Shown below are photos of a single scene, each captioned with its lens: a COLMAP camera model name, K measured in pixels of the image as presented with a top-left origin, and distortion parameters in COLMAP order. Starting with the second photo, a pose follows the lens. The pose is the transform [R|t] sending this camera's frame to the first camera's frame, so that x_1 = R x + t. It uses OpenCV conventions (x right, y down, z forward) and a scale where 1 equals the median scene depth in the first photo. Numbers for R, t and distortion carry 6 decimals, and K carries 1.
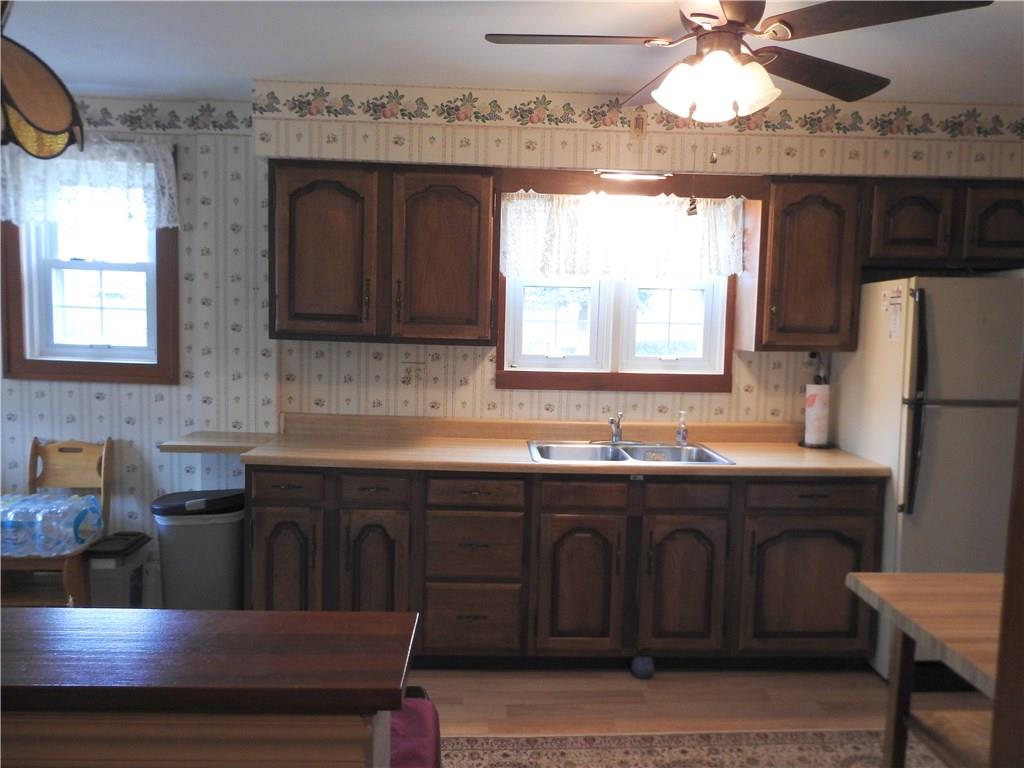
lens RADIAL K [[731.4, 0, 512.0], [0, 731.4, 384.0], [0, 0, 1]] dist [-0.001022, 0.002043]
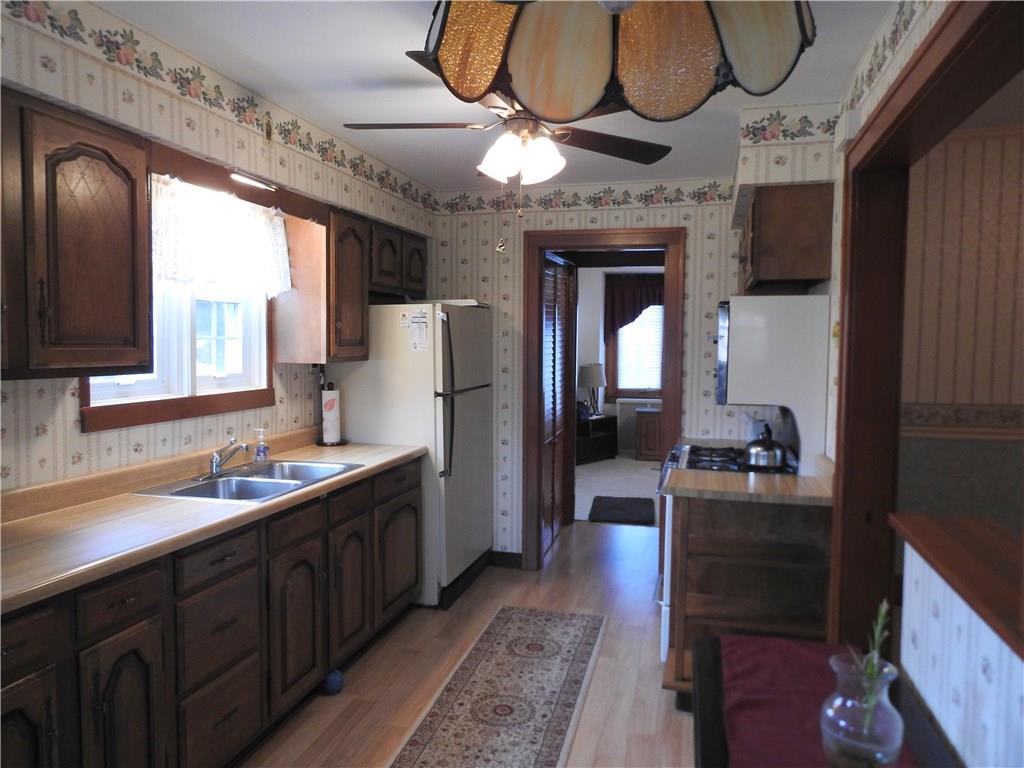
lens RADIAL K [[757.0, 0, 498.0], [0, 757.0, 382.9], [0, 0, 1]] dist [-0.003639, -0.004811]
pose [[0.282010, -0.071381, 0.956752, -0.693123], [0.077104, 0.995689, 0.051559, -0.055895], [-0.956308, 0.059229, 0.286298, 0.445407]]
